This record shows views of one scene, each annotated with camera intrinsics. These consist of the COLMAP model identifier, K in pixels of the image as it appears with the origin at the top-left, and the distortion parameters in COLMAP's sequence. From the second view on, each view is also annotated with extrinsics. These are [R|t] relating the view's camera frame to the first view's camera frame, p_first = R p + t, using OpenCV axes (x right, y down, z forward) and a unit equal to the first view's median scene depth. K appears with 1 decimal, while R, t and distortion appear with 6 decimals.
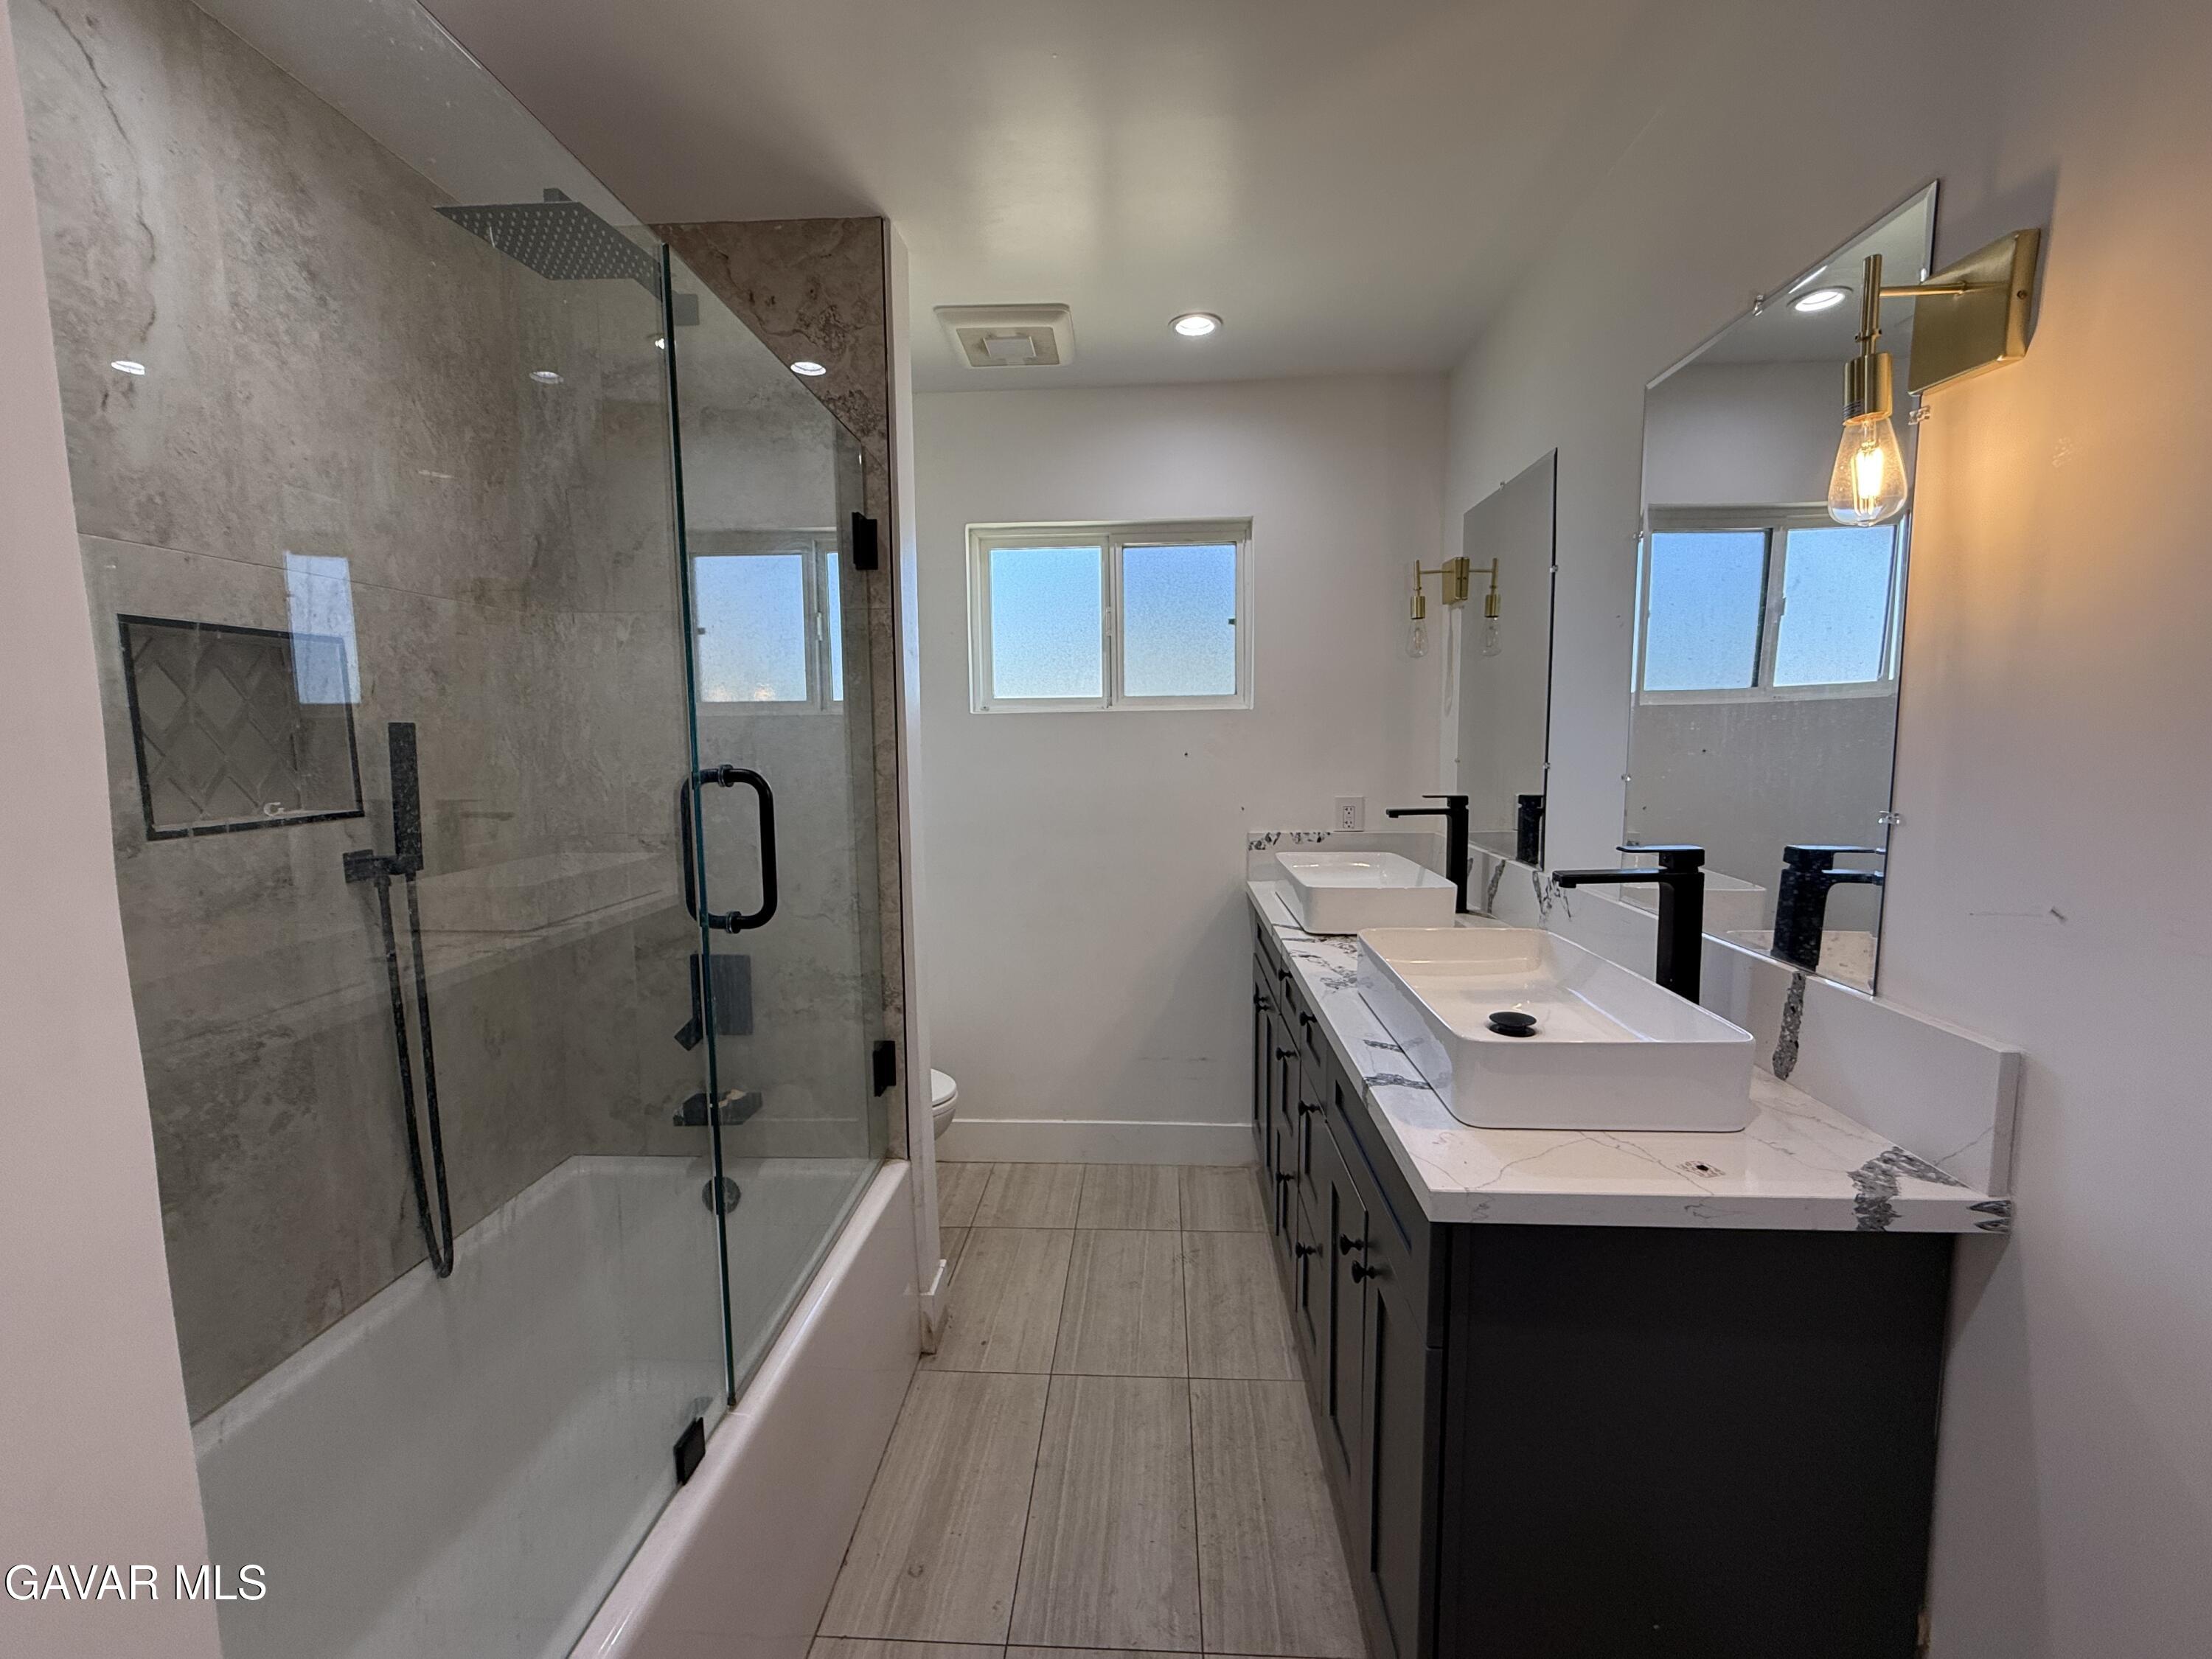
lens RADIAL K [[911.0, 0, 1099.7], [0, 911.0, 829.7], [0, 0, 1]] dist [0.002543, -0.001237]
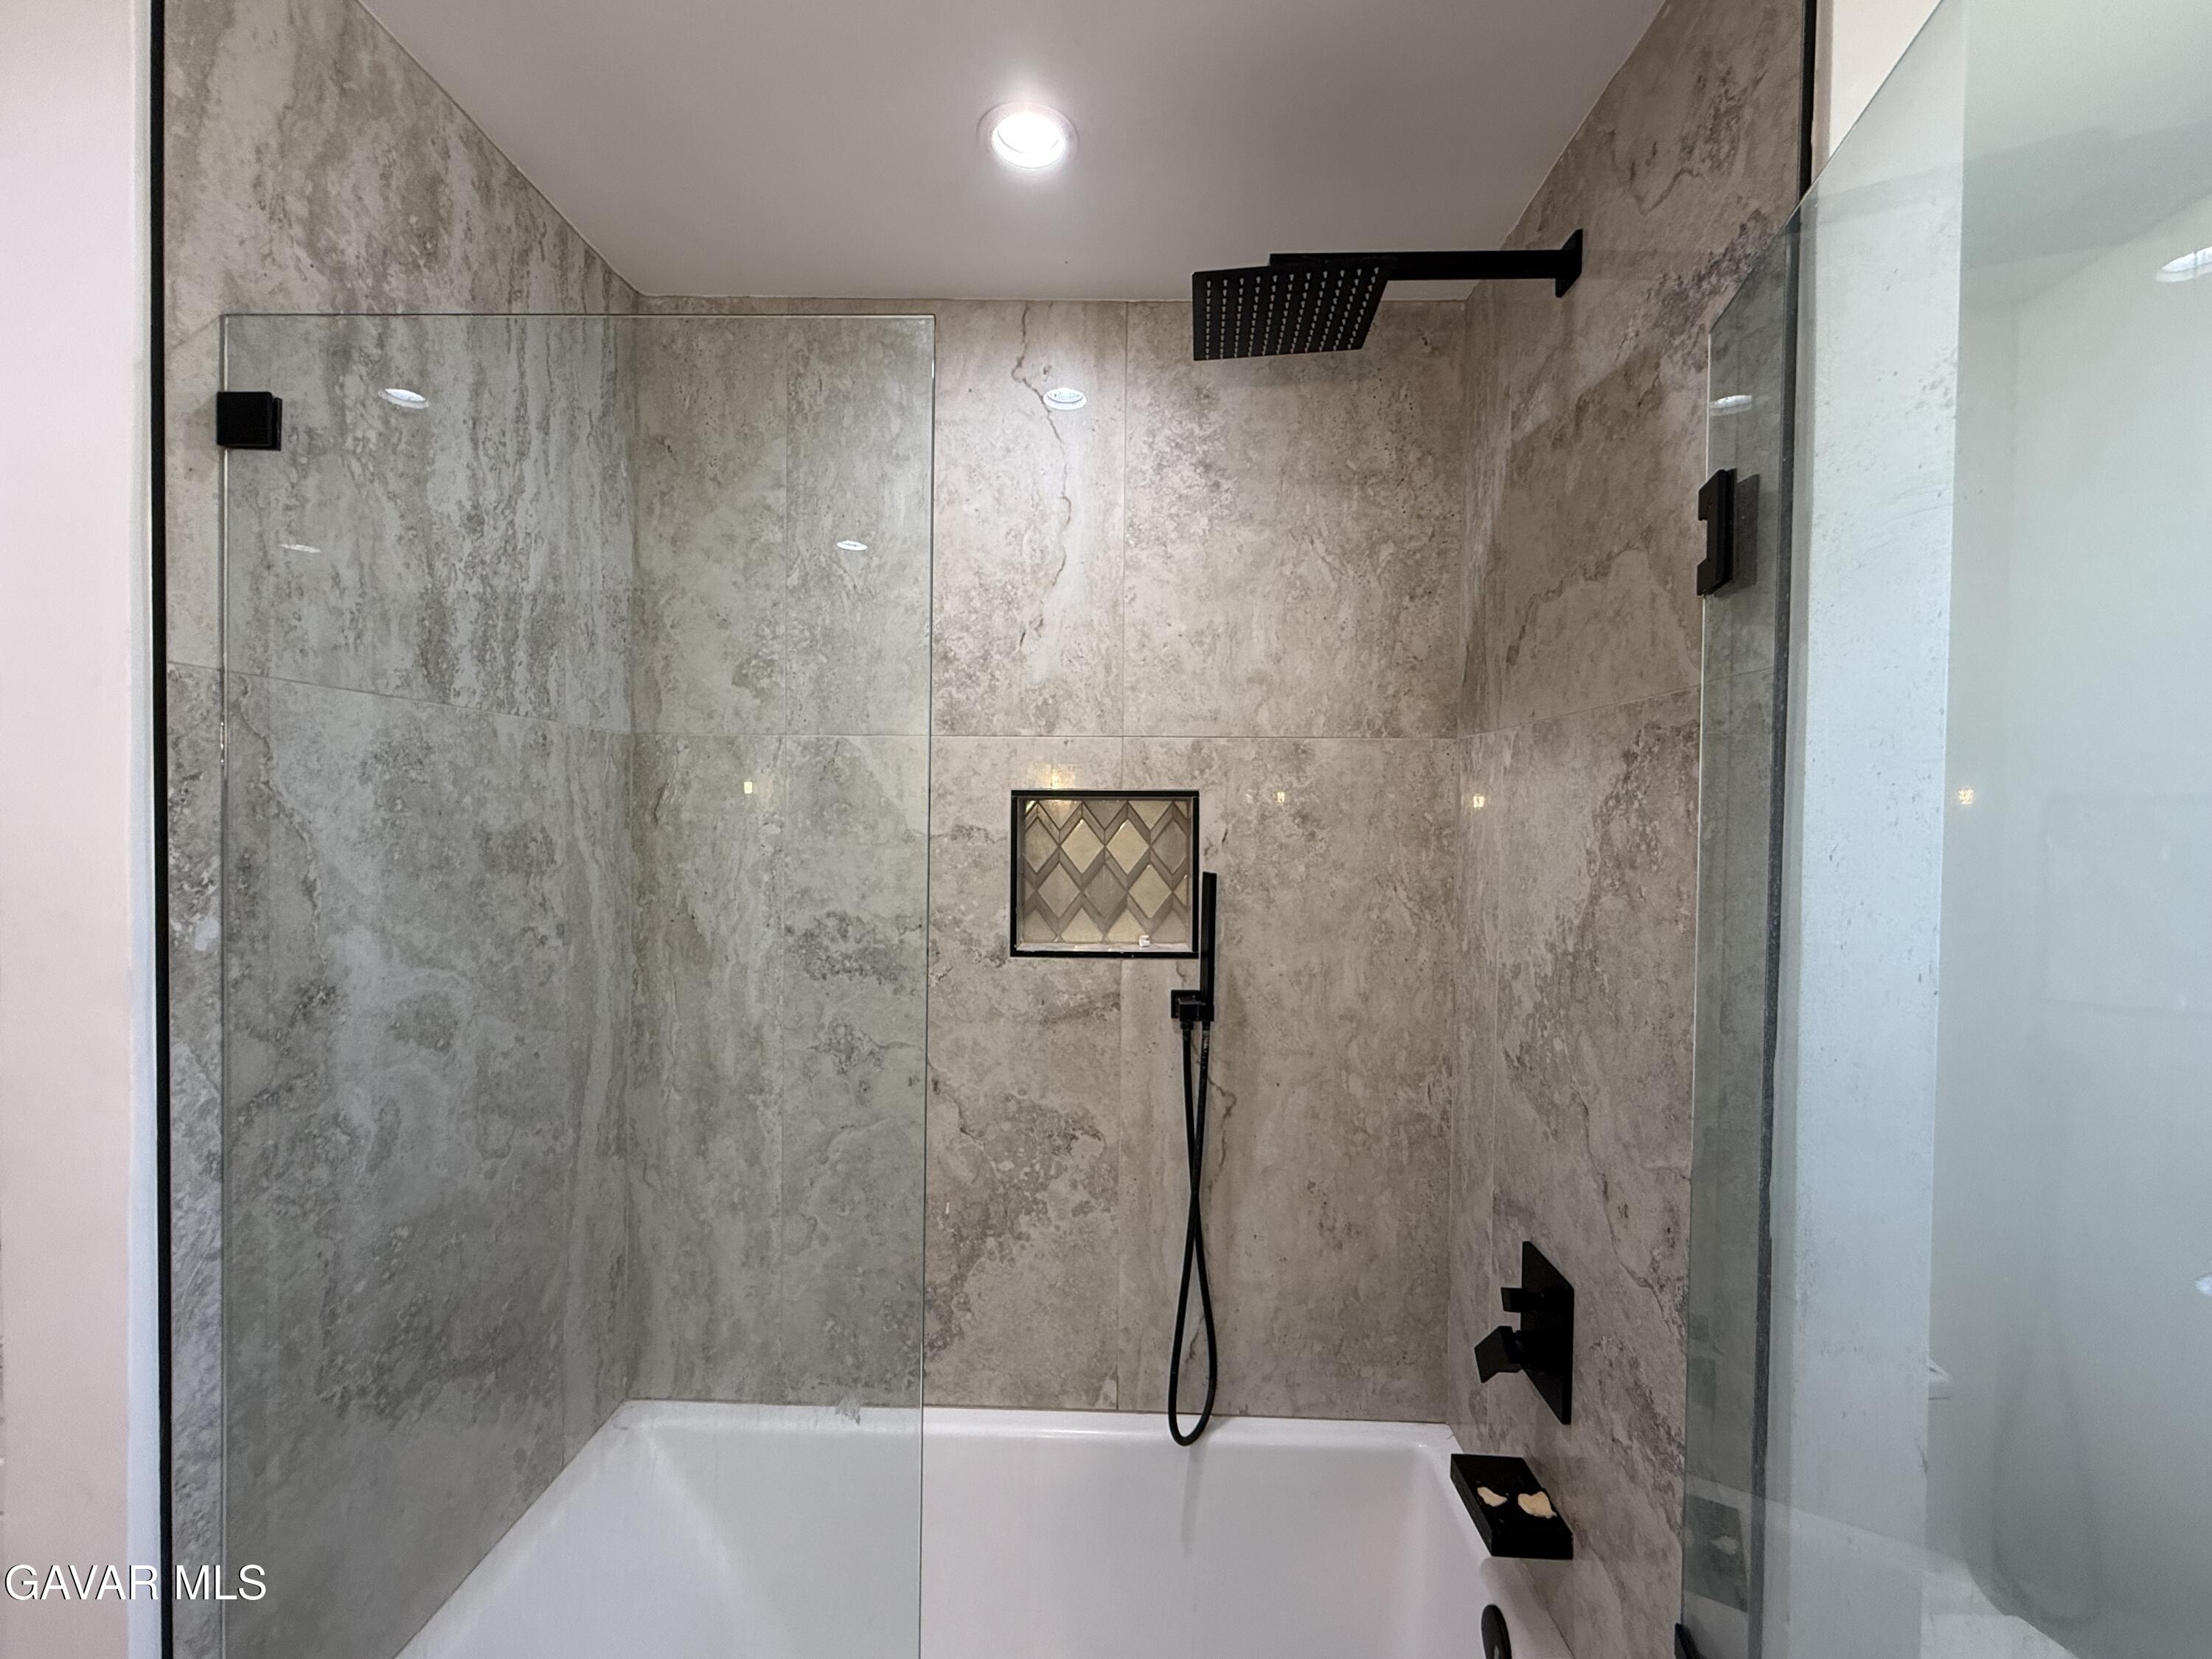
lens RADIAL K [[911.0, 0, 1107.5], [0, 911.0, 834.4], [0, 0, 1]] dist [0.002543, -0.001237]
pose [[0.043614, 0.026255, -0.998703, 0.207997], [-0.119277, 0.992641, 0.020886, -0.148389], [0.991903, 0.118212, 0.046425, 0.745558]]
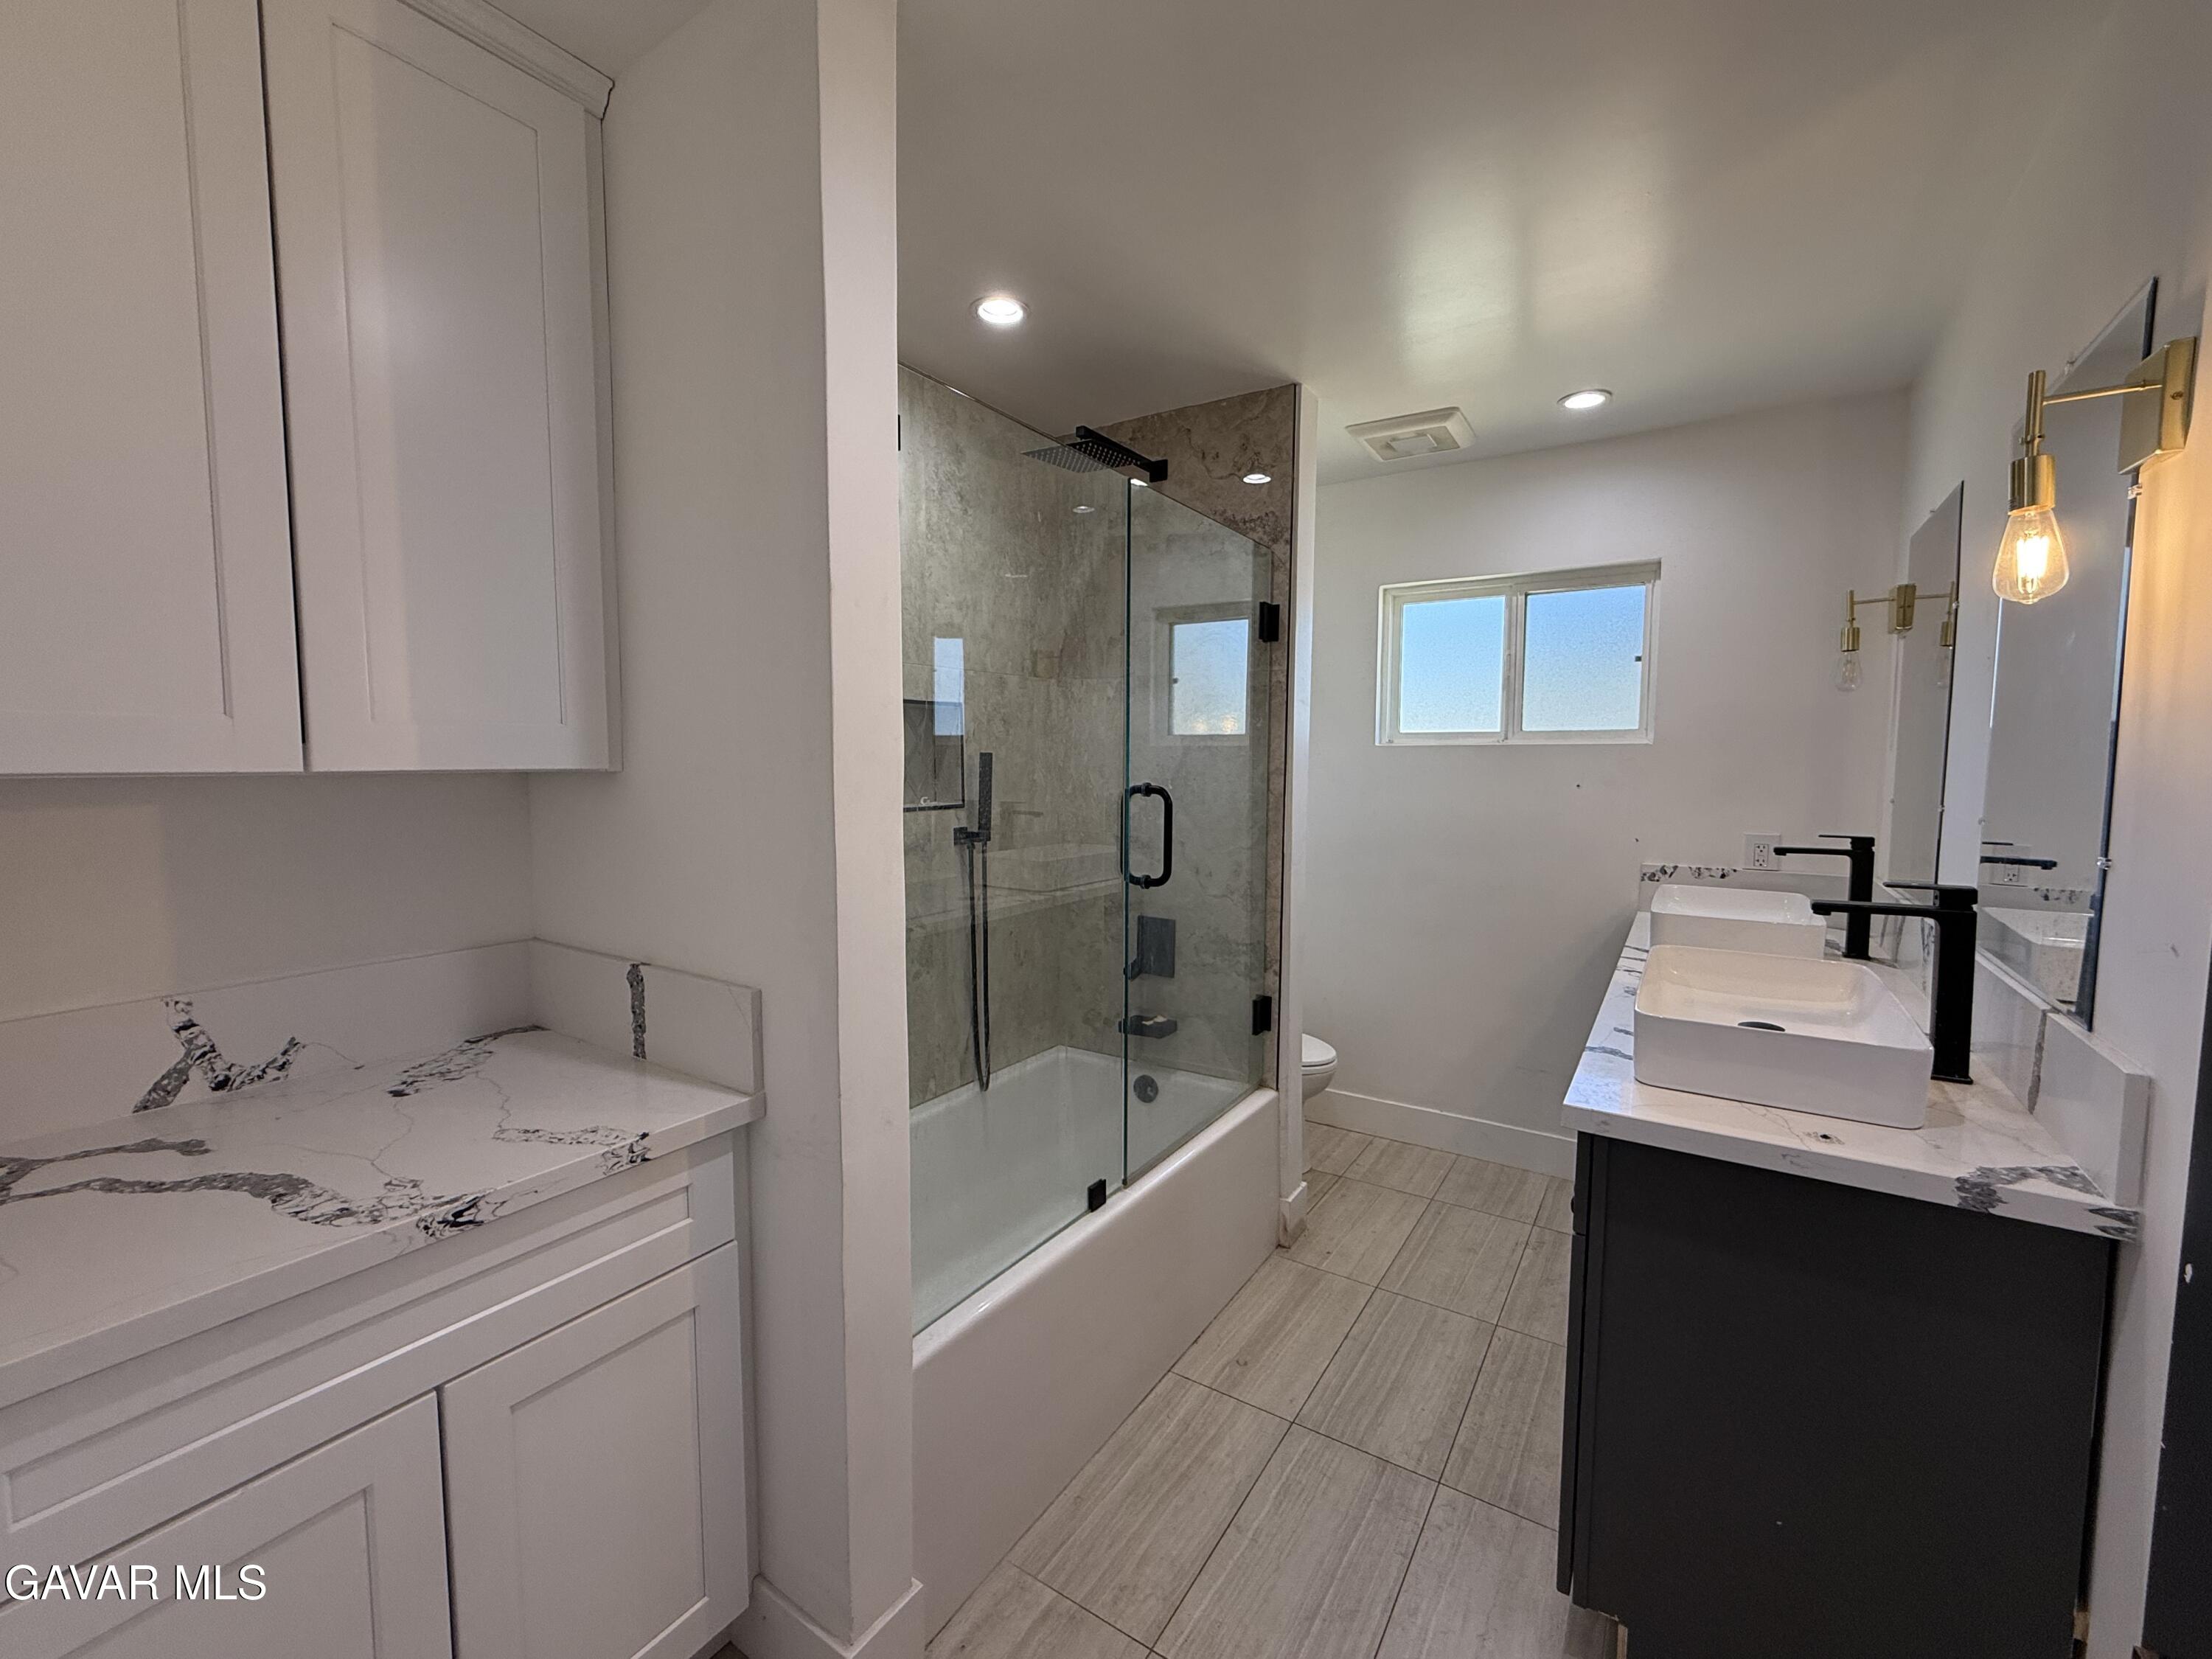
lens RADIAL K [[911.0, 0, 1108.0], [0, 911.0, 832.3], [0, 0, 1]] dist [0.002543, -0.001237]
pose [[0.869965, 0.054687, -0.490071, 0.232462], [-0.065582, 0.997834, -0.005072, 0.020442], [0.488733, 0.036552, 0.871668, -0.309981]]
